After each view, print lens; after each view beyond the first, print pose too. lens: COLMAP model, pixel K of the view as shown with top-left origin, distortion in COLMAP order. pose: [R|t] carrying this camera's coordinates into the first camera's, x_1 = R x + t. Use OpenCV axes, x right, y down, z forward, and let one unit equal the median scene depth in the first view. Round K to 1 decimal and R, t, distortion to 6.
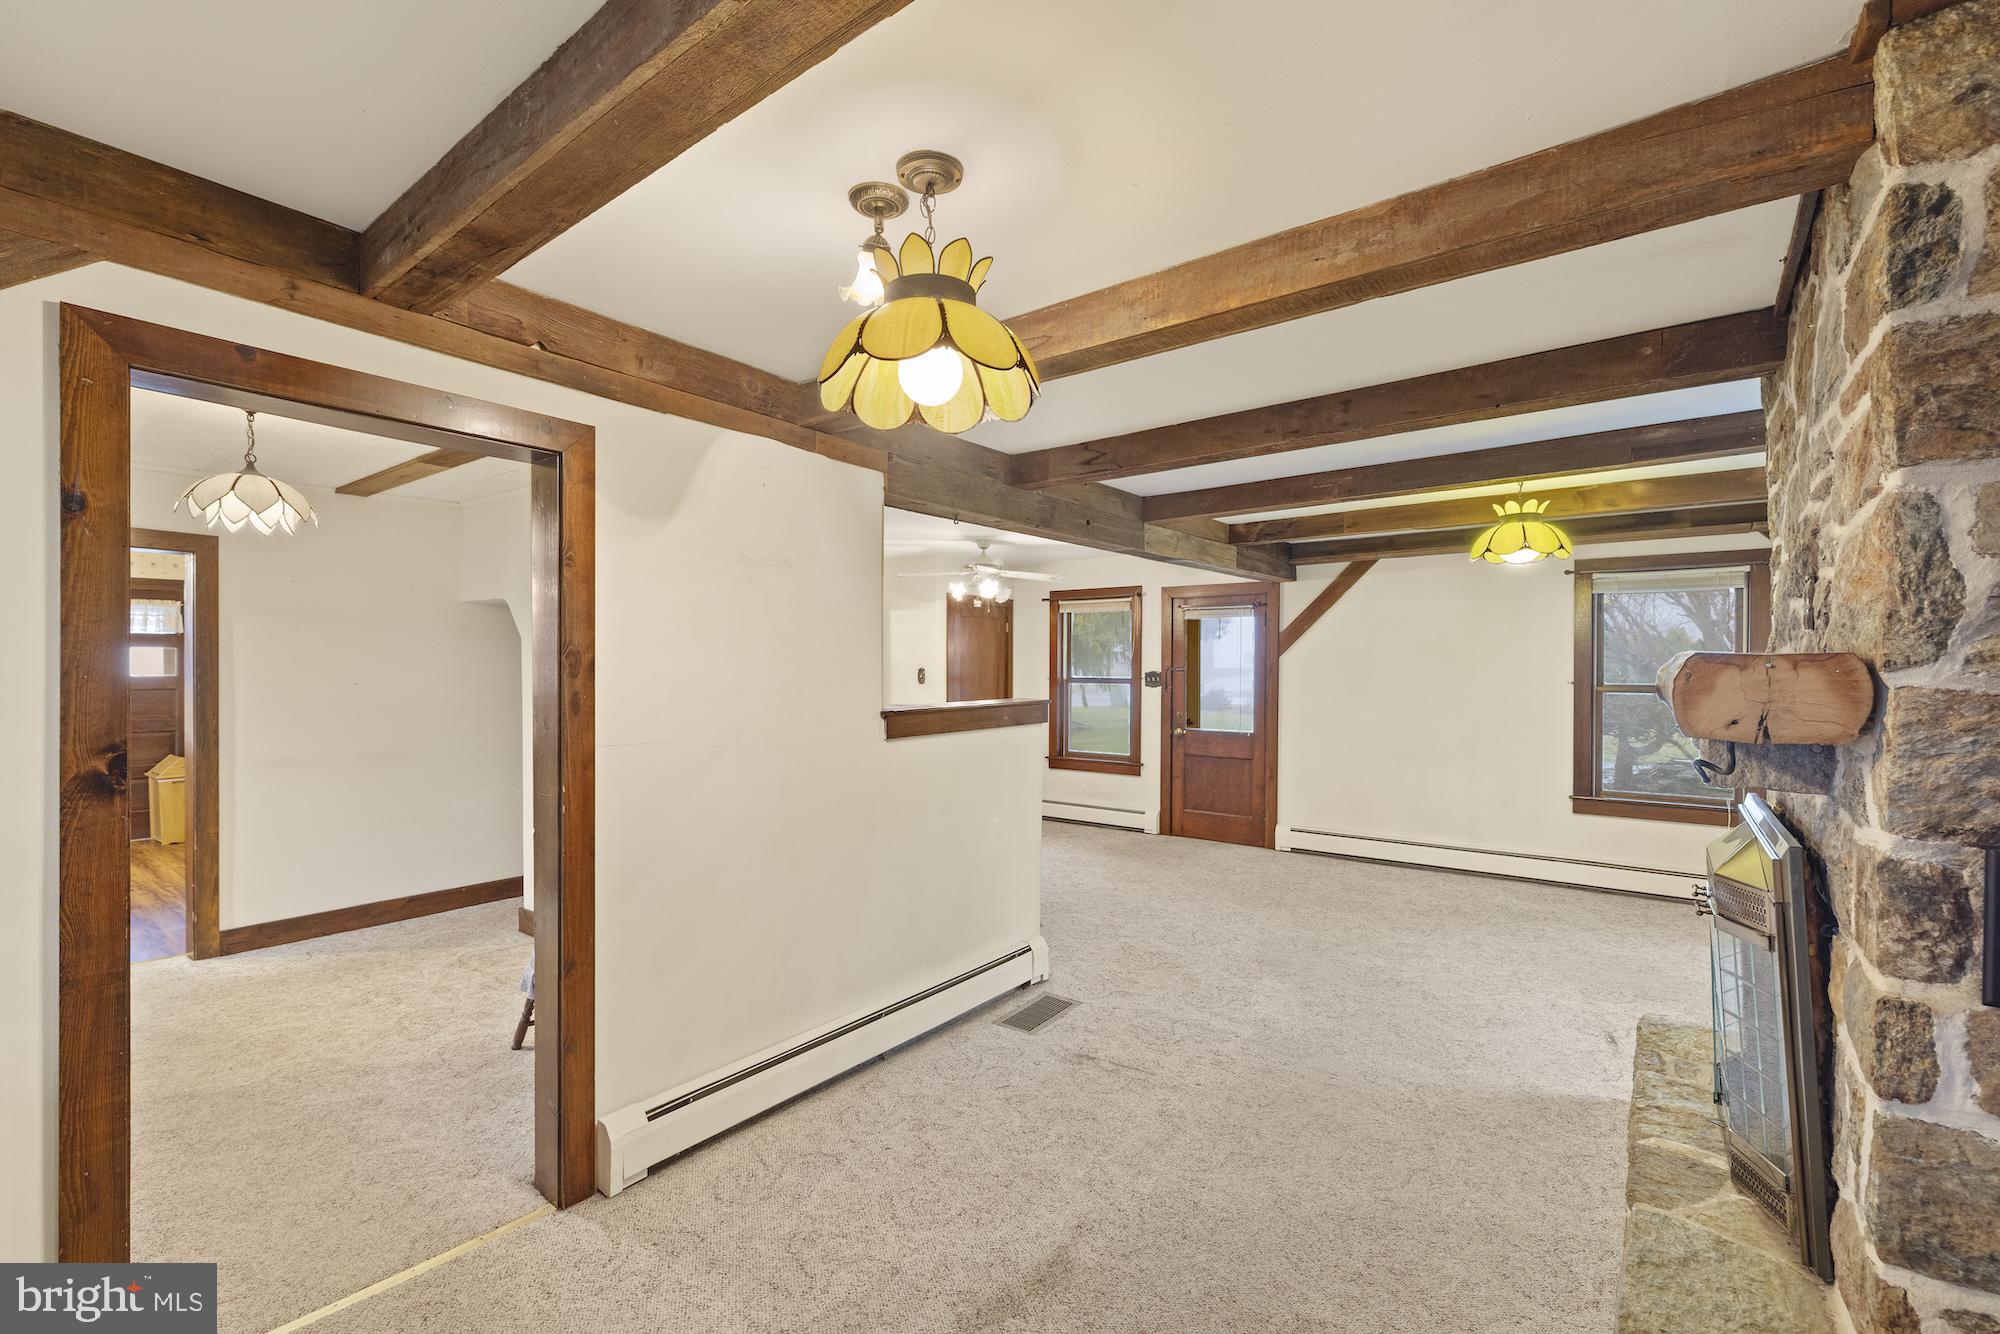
lens RADIAL K [[858.3, 0, 972.4], [0, 858.3, 674.6], [0, 0, 1]] dist [-0.000267, 0.000198]
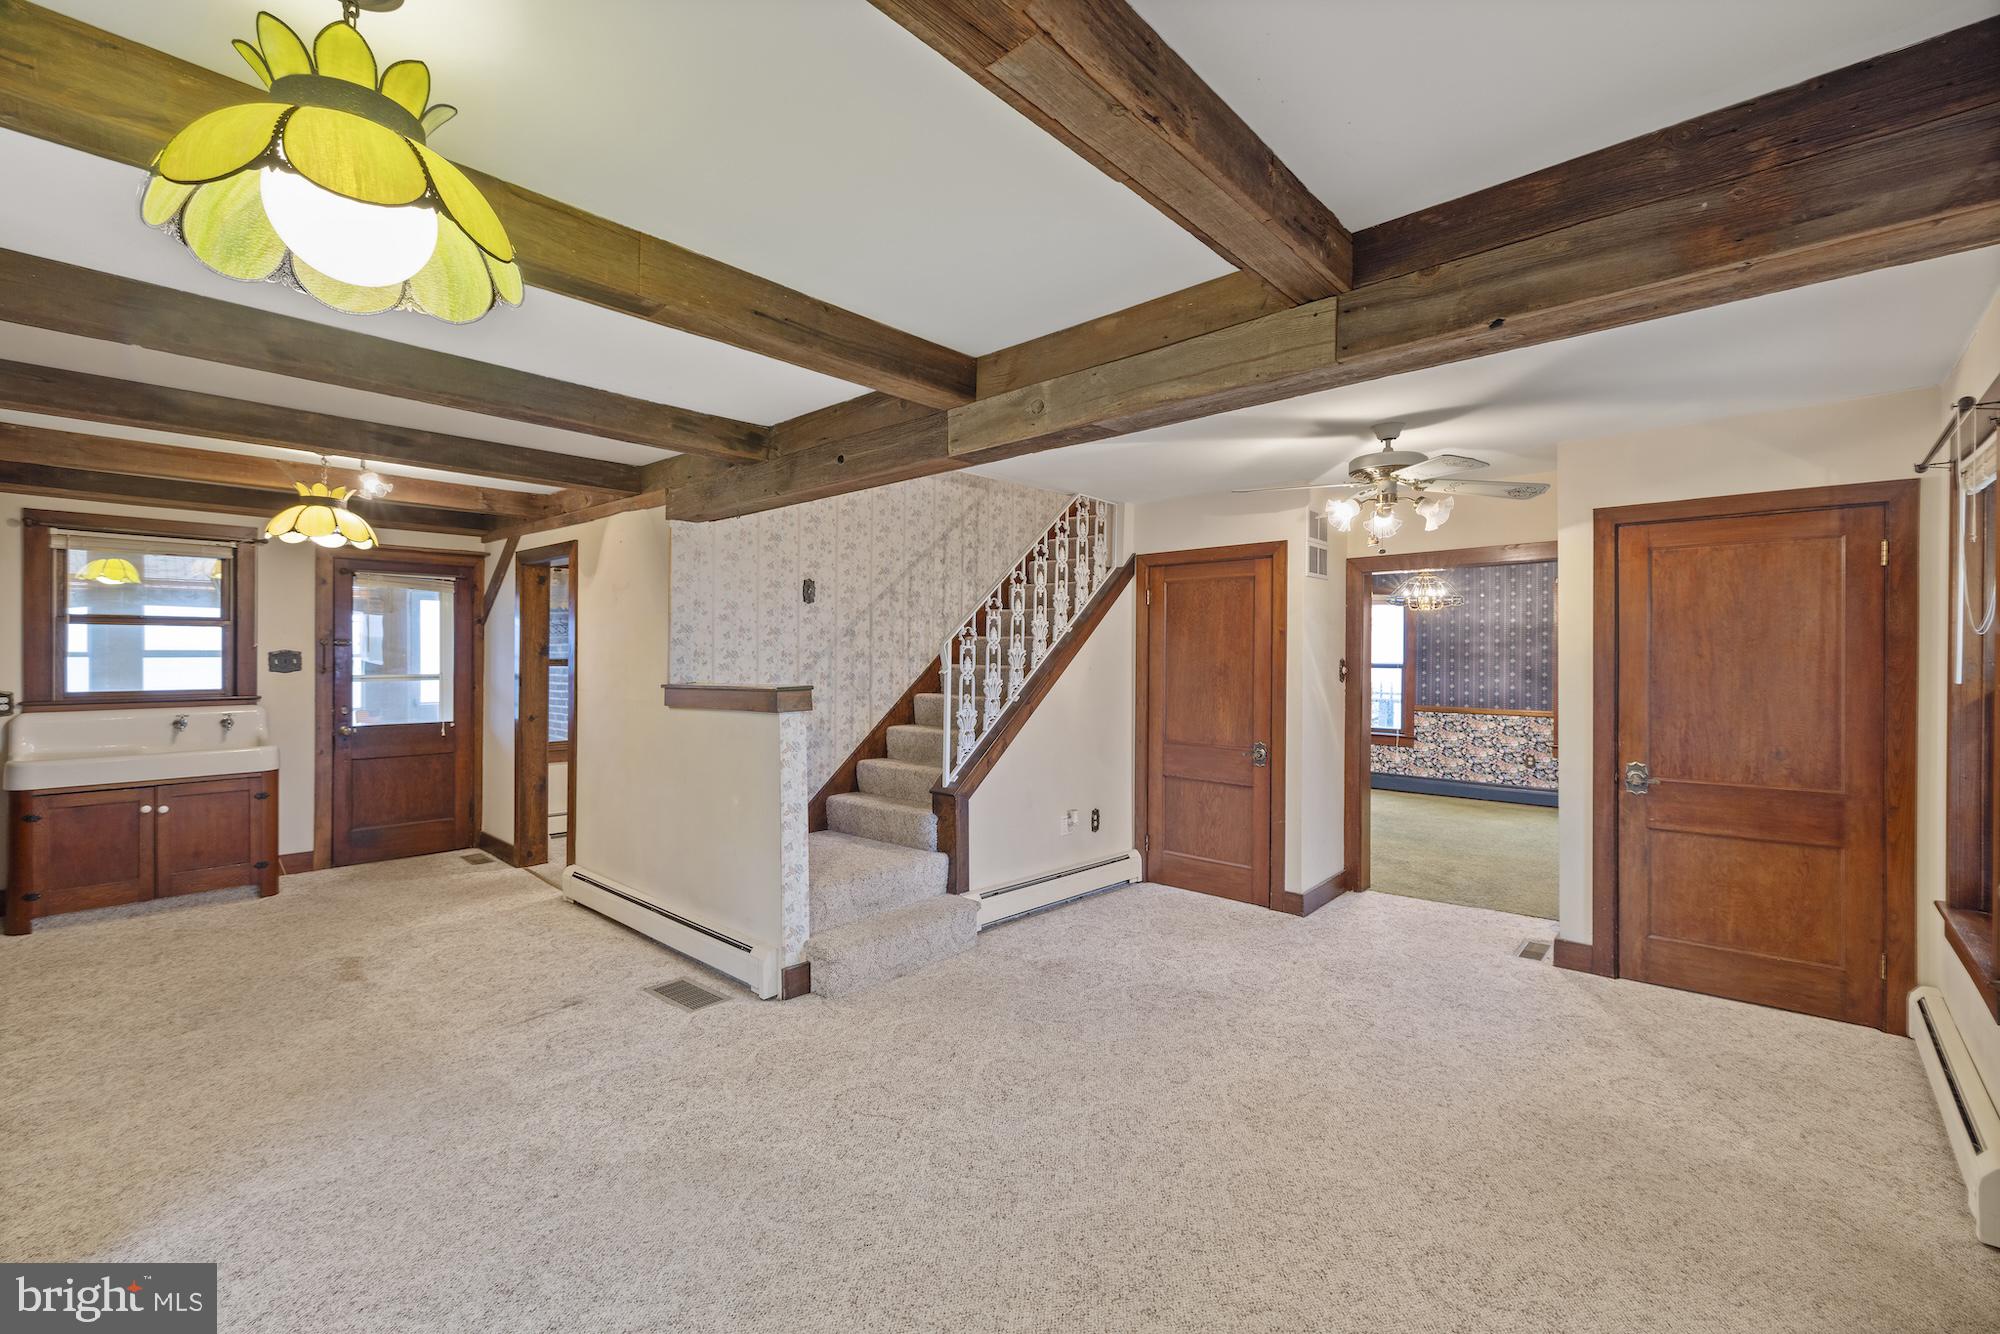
lens RADIAL K [[838.5, 0, 986.4], [0, 838.5, 644.7], [0, 0, 1]] dist [-0.000604, 0.000023]
pose [[-0.057265, -0.015287, -0.998242, 1.063828], [-0.011678, 0.999825, -0.014641, -0.002748], [0.998291, 0.010819, -0.057434, 1.434246]]
